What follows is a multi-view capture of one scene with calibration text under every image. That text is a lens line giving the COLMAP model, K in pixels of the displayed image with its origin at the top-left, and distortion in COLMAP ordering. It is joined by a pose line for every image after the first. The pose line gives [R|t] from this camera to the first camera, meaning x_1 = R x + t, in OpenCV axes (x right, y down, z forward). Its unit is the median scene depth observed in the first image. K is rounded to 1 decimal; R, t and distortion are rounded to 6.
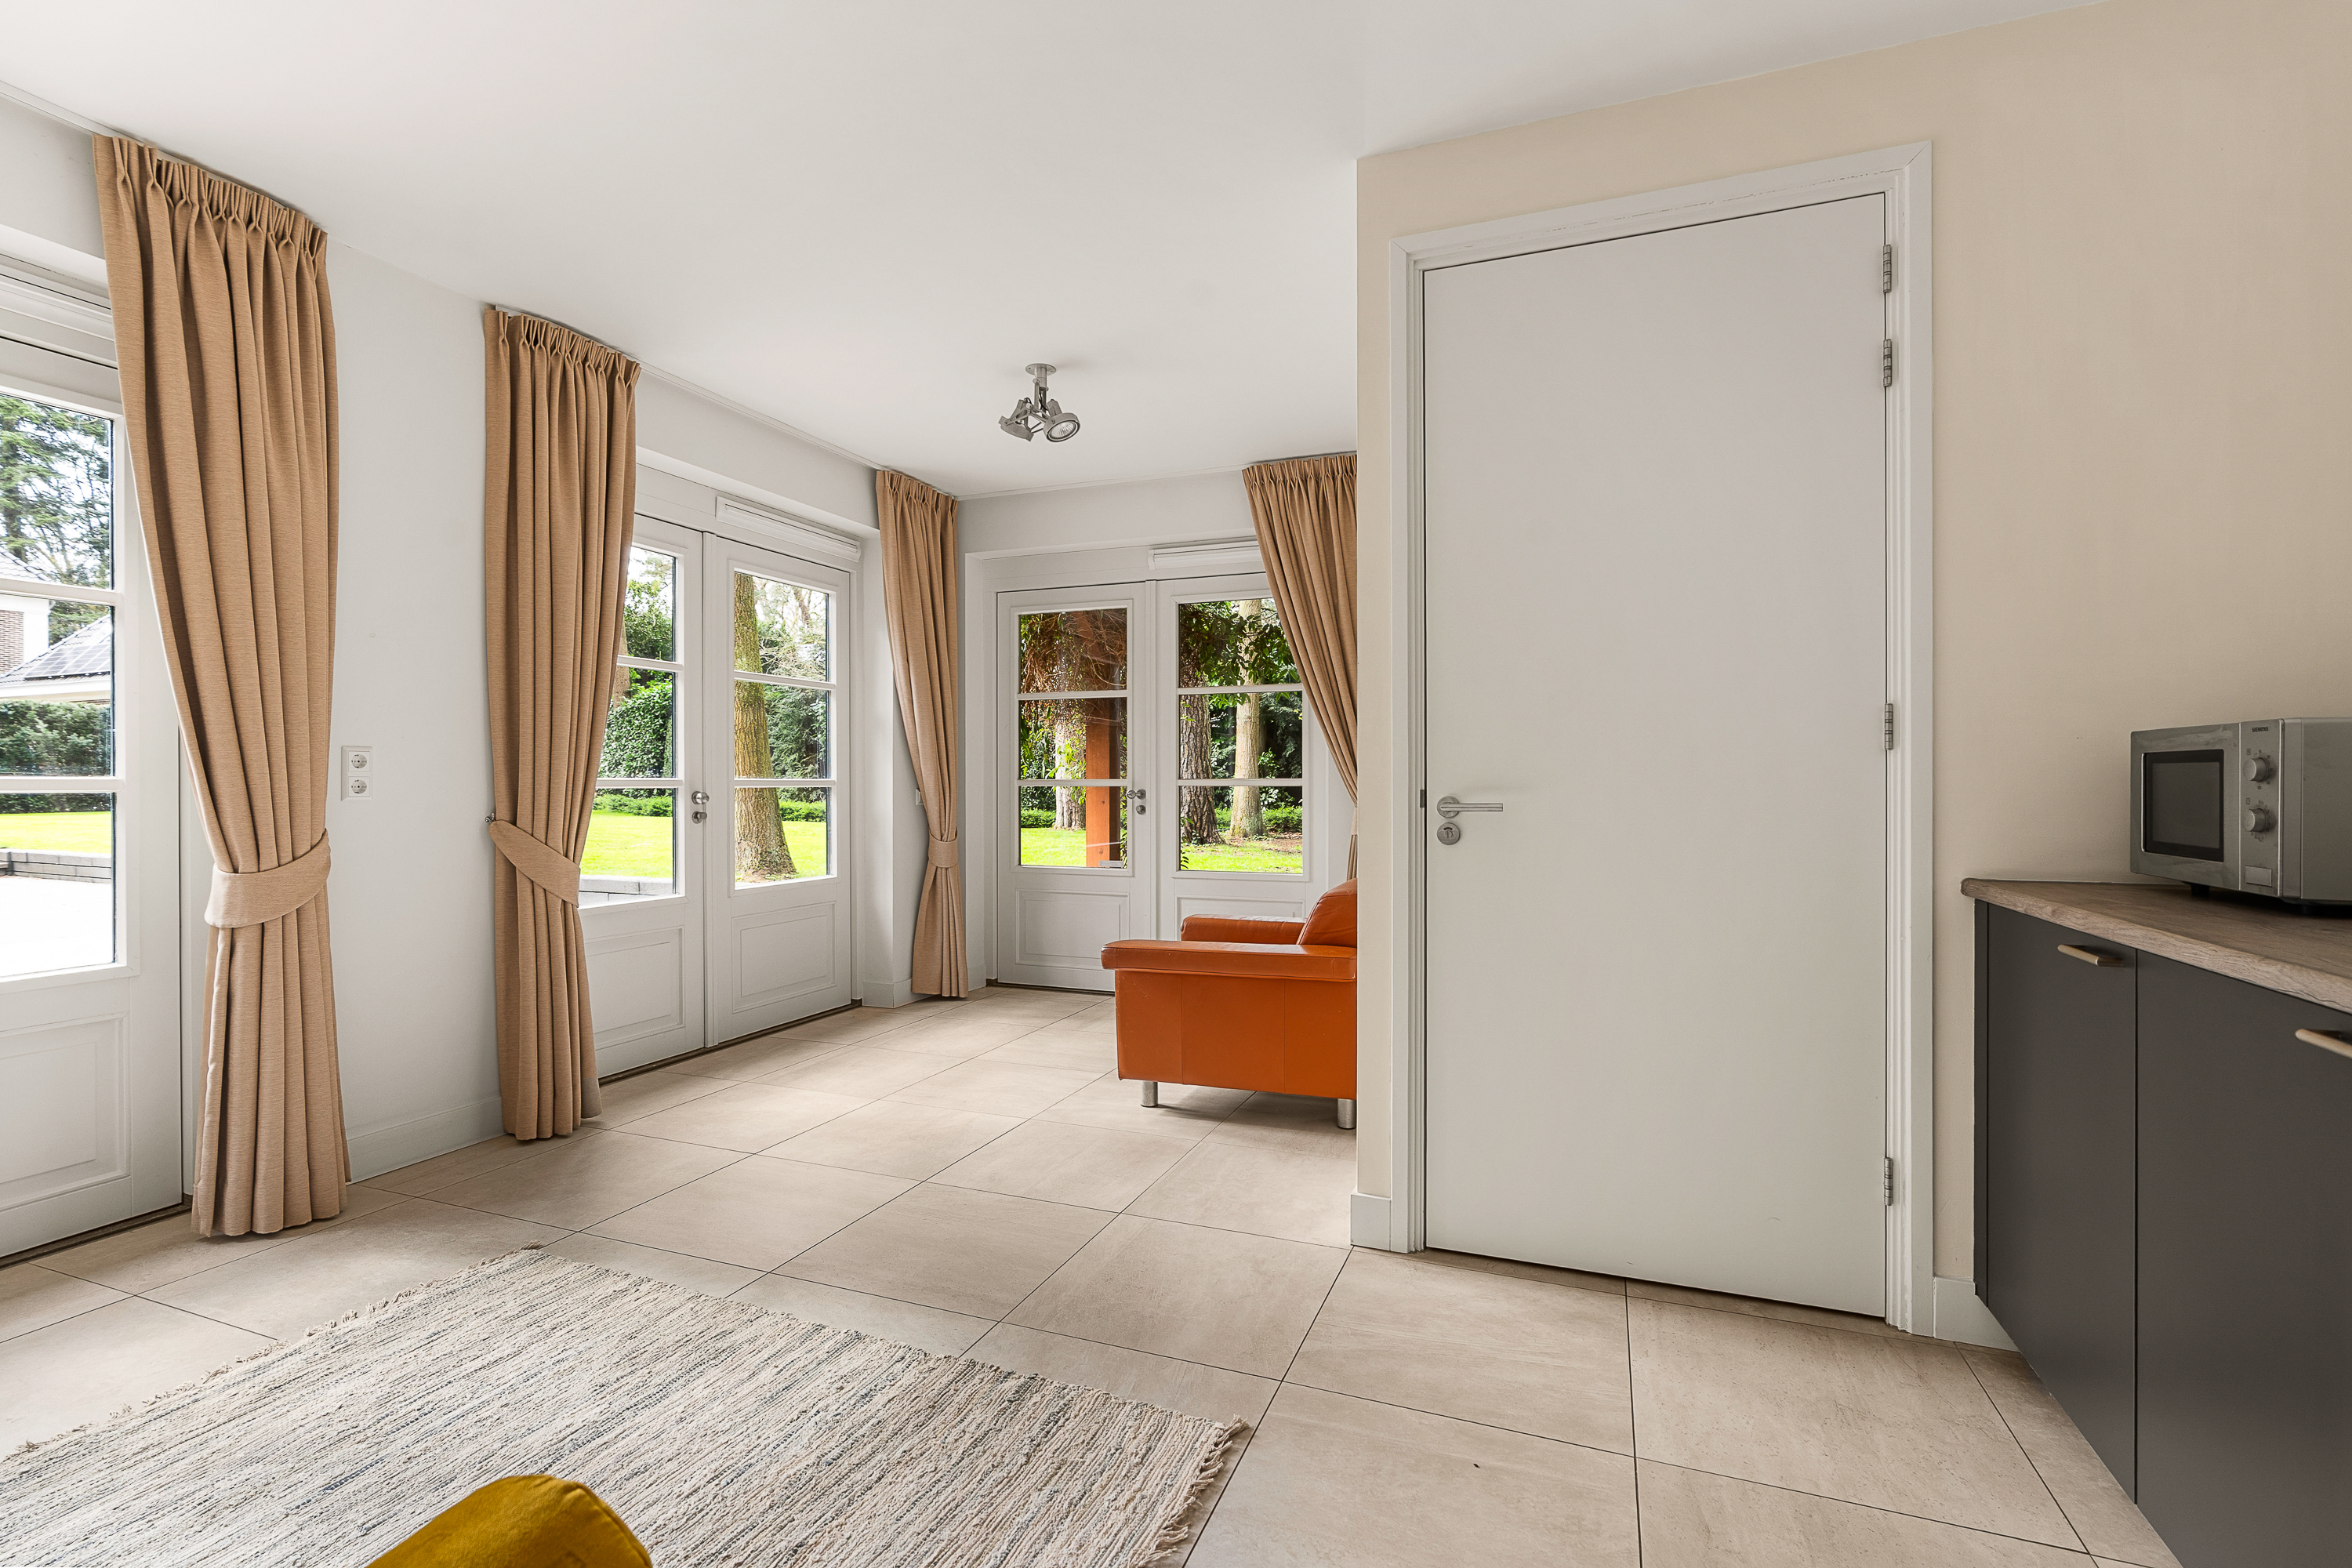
lens RADIAL K [[1078.2, 0, 1176.0], [0, 1078.2, 784.0], [0, 0, 1]] dist [-0.017055, -0.000062]
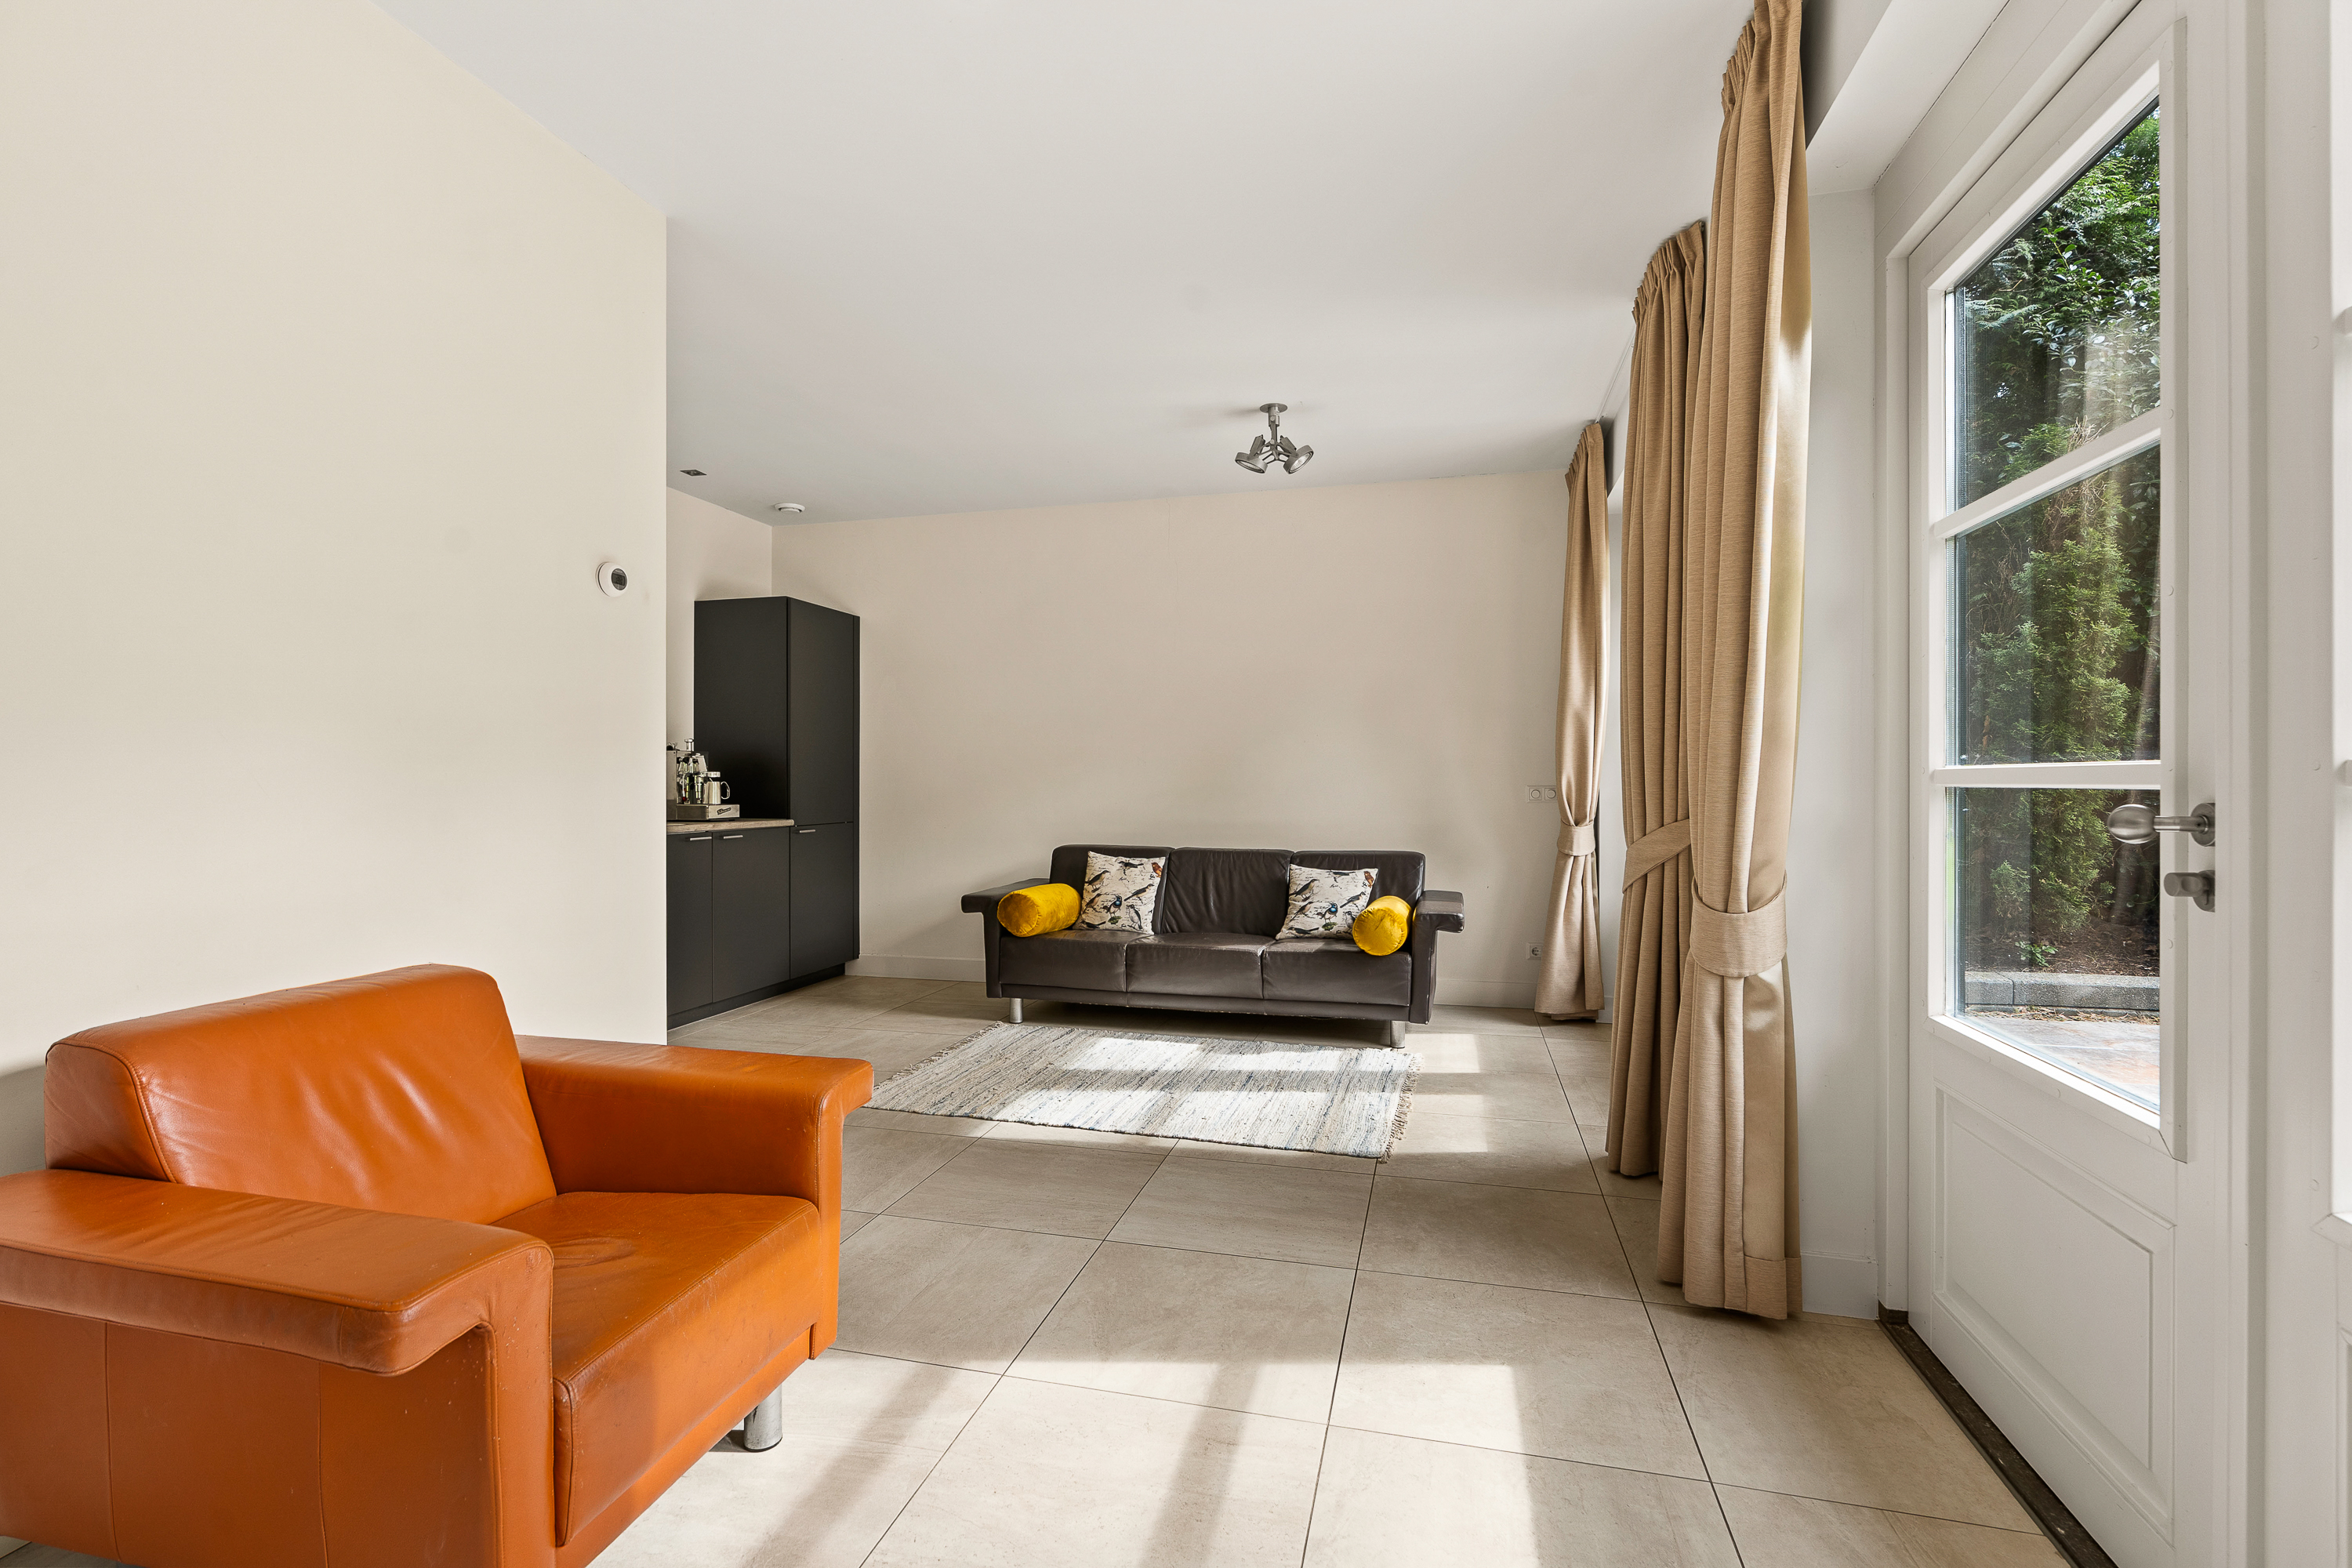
lens RADIAL K [[1078.2, 0, 1176.0], [0, 1078.2, 784.0], [0, 0, 1]] dist [-0.017055, -0.000062]
pose [[-0.992284, 0.003484, -0.123938, -0.185695], [0.002604, 0.999970, 0.007266, -0.004518], [0.123960, 0.006888, -0.992263, 1.857586]]
